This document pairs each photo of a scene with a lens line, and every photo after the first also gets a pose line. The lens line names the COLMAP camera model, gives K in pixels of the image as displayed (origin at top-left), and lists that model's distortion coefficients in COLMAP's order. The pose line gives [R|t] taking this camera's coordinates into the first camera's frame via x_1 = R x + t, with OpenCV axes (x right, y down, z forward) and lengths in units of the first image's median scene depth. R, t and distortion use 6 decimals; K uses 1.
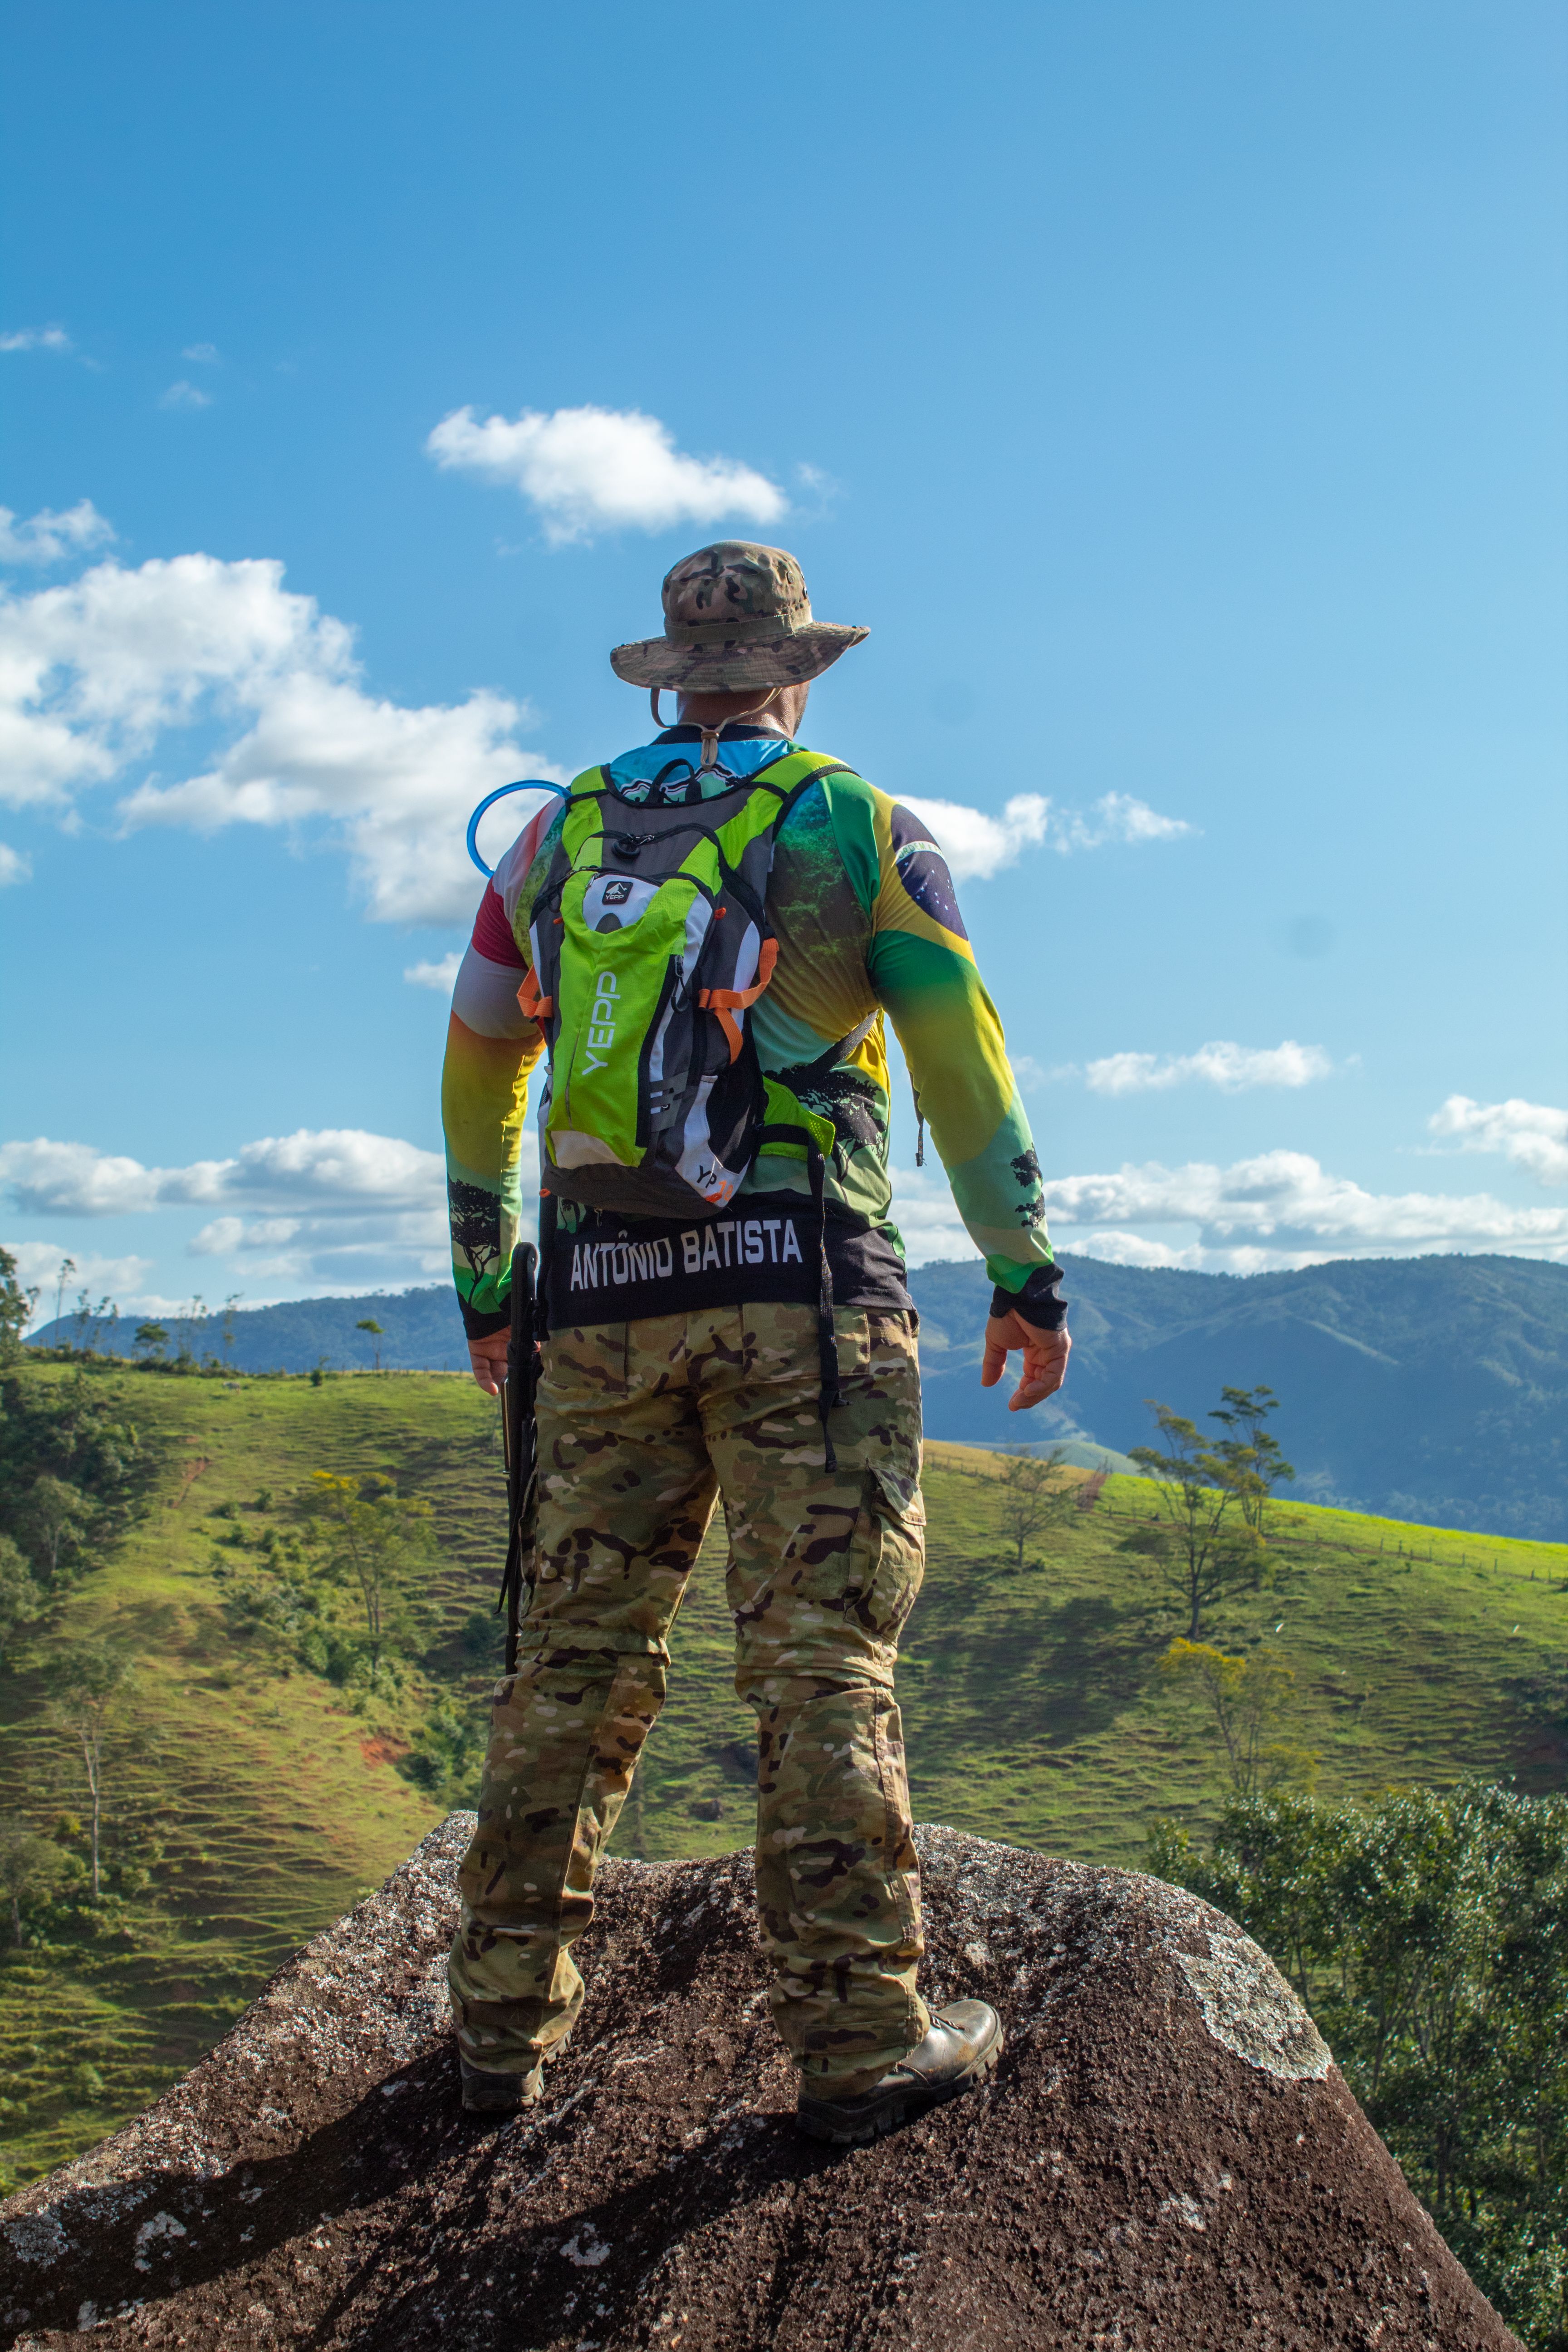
lens RADIAL K [[3712.7, 0, 784.0], [0, 3712.7, 1176.0], [0, 0, 1]] dist [0.007839, 0.008915]
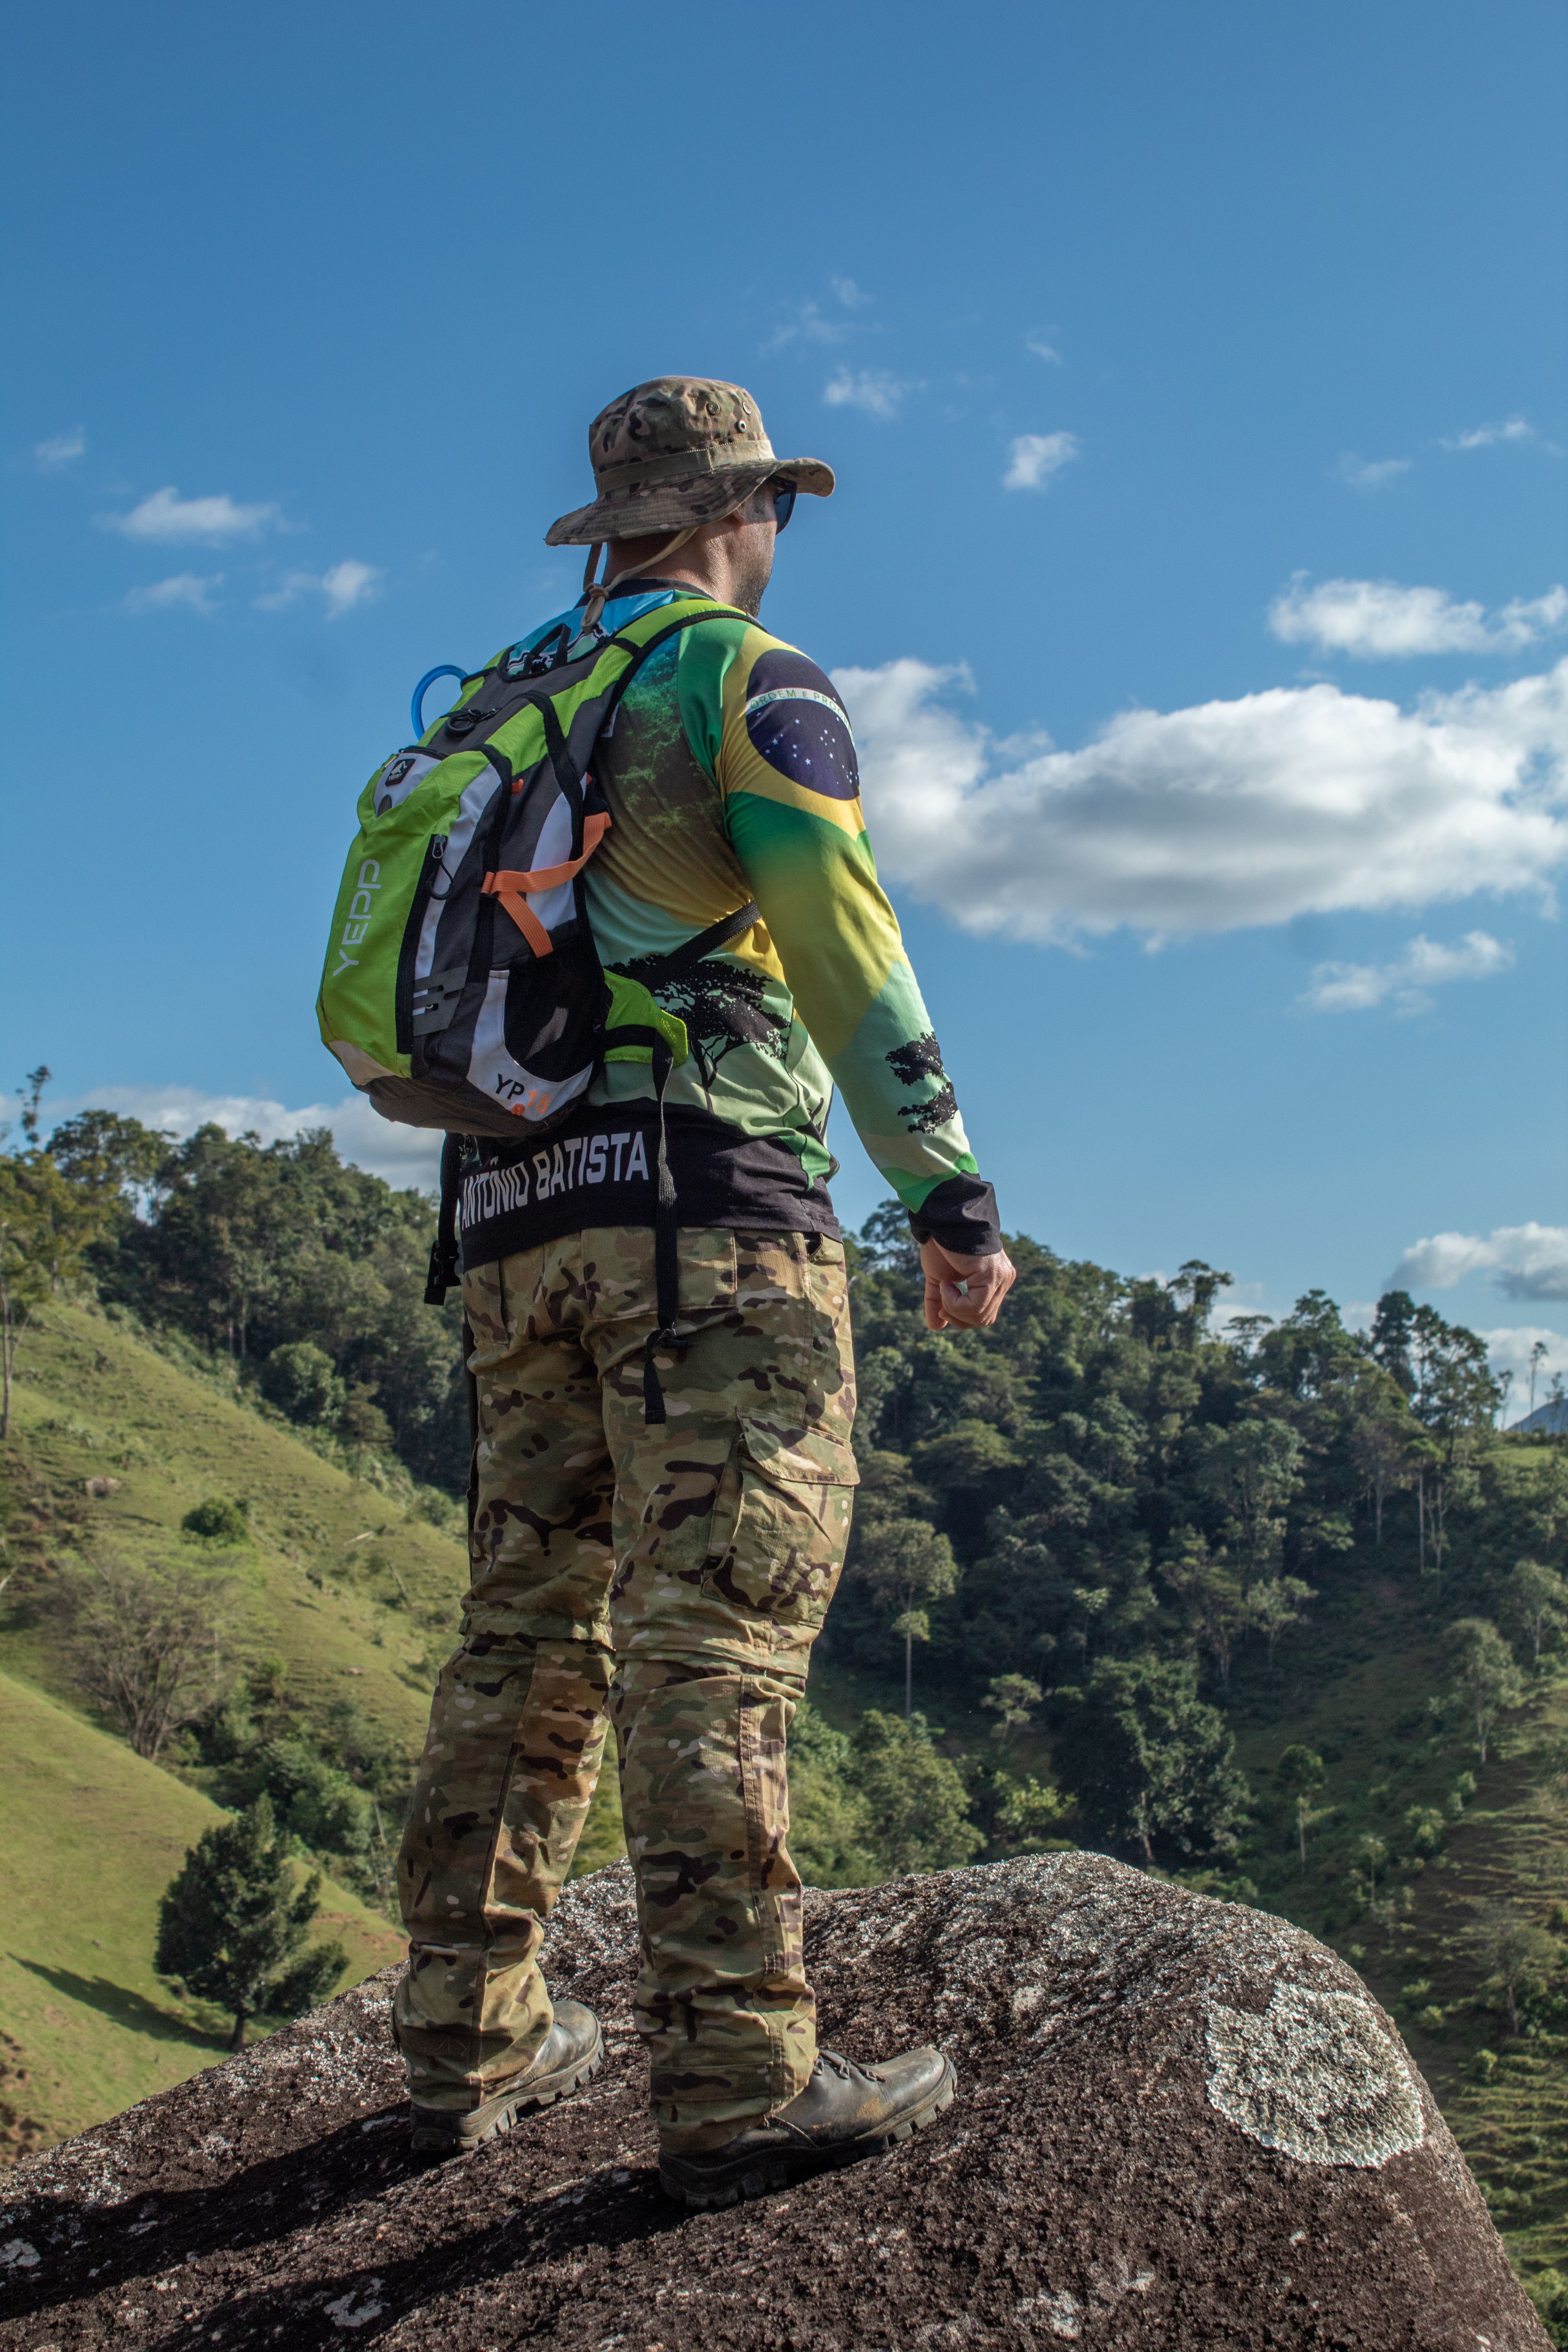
lens RADIAL K [[3712.7, 0, 784.0], [0, 3712.7, 1176.0], [0, 0, 1]] dist [0.007839, 0.008915]
pose [[0.920546, -0.050576, -0.387347, 0.364822], [0.041517, 0.998634, -0.031724, 0.050189], [0.388423, 0.013122, 0.921388, 0.211152]]
